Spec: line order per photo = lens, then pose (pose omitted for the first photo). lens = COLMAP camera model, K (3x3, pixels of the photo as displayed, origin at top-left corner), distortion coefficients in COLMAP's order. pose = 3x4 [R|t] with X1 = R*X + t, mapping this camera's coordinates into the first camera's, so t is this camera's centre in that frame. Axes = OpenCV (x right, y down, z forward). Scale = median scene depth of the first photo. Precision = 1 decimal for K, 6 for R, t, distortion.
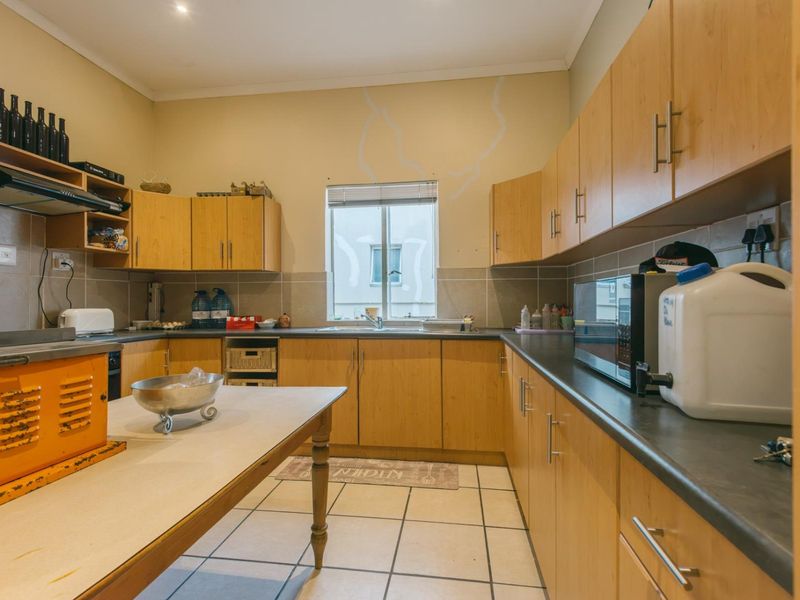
lens RADIAL K [[404.6, 0, 405.9], [0, 404.6, 296.7], [0, 0, 1]] dist [0.033606, -0.023192]
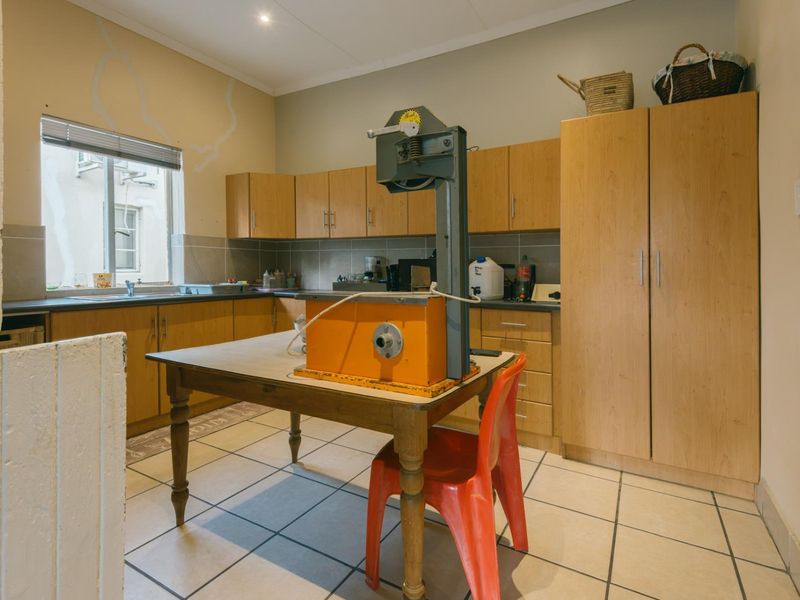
lens RADIAL K [[409.1, 0, 413.5], [0, 409.1, 265.8], [0, 0, 1]] dist [0.000725, -0.000289]
pose [[0.365467, 0.012383, 0.930742, -0.774119], [-0.014597, 0.999865, -0.007570, 0.009234], [-0.930710, -0.010820, 0.365599, 0.083890]]
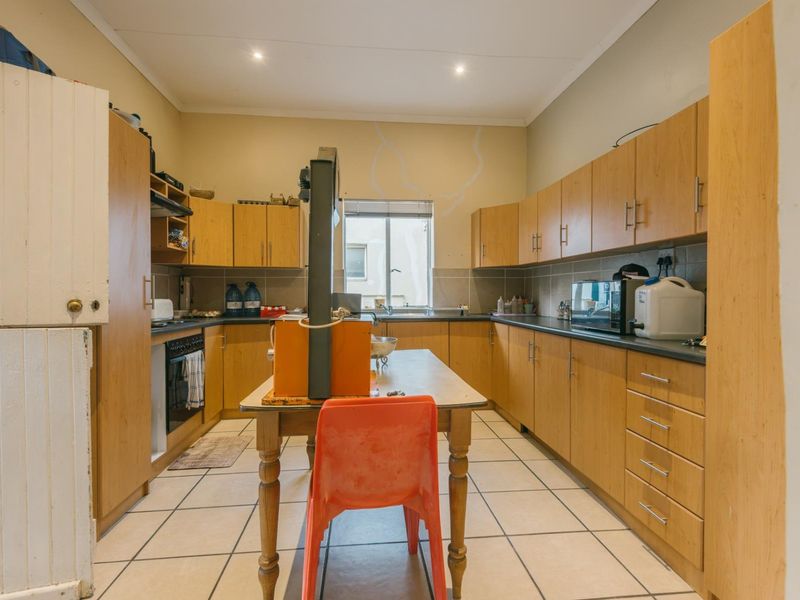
lens RADIAL K [[404.6, 0, 405.9], [0, 404.6, 296.7], [0, 0, 1]] dist [0.033606, -0.023192]
pose [[0.970798, 0.001046, 0.239896, -0.363639], [-0.004694, 0.999882, 0.014637, 0.002224], [-0.239852, -0.015336, 0.970688, -0.278383]]
